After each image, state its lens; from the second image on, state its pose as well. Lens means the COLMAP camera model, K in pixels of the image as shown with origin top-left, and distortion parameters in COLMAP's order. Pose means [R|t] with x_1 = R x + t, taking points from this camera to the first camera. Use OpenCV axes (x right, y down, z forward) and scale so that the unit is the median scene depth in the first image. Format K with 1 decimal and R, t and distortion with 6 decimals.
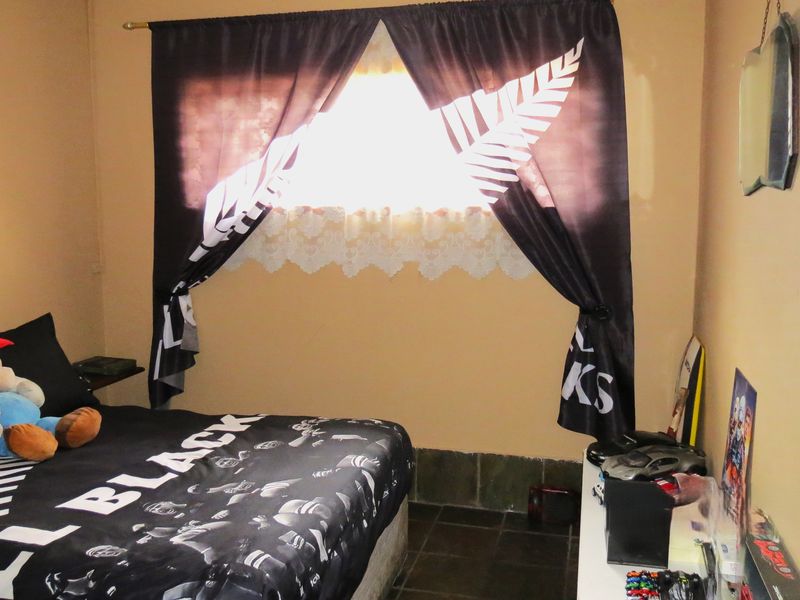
lens RADIAL K [[759.6, 0, 400.0], [0, 759.6, 300.0], [0, 0, 1]] dist [-0.041692, 0.010567]
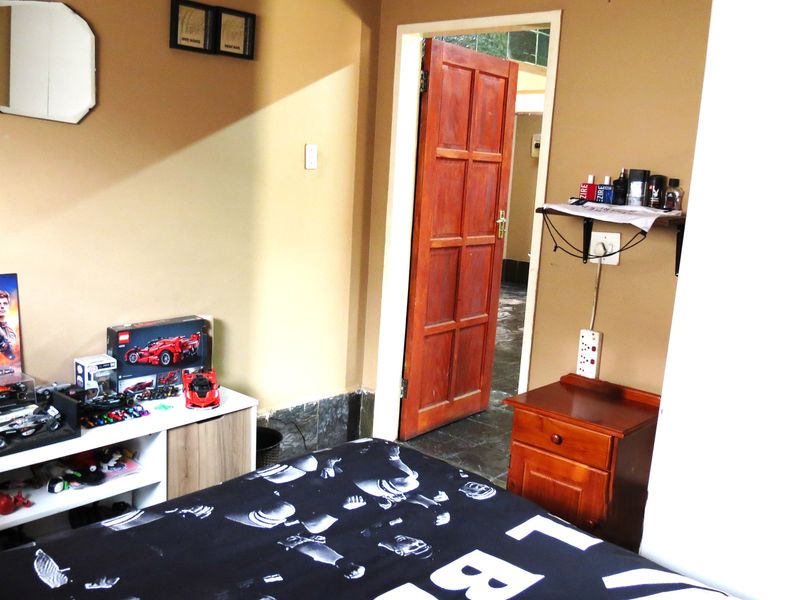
lens RADIAL K [[759.6, 0, 400.0], [0, 759.6, 300.0], [0, 0, 1]] dist [-0.041692, 0.010567]
pose [[-0.893763, -0.139264, 0.426372, -0.653209], [-0.012072, 0.957703, 0.287506, -0.204252], [-0.448377, 0.251815, -0.857640, 1.742617]]
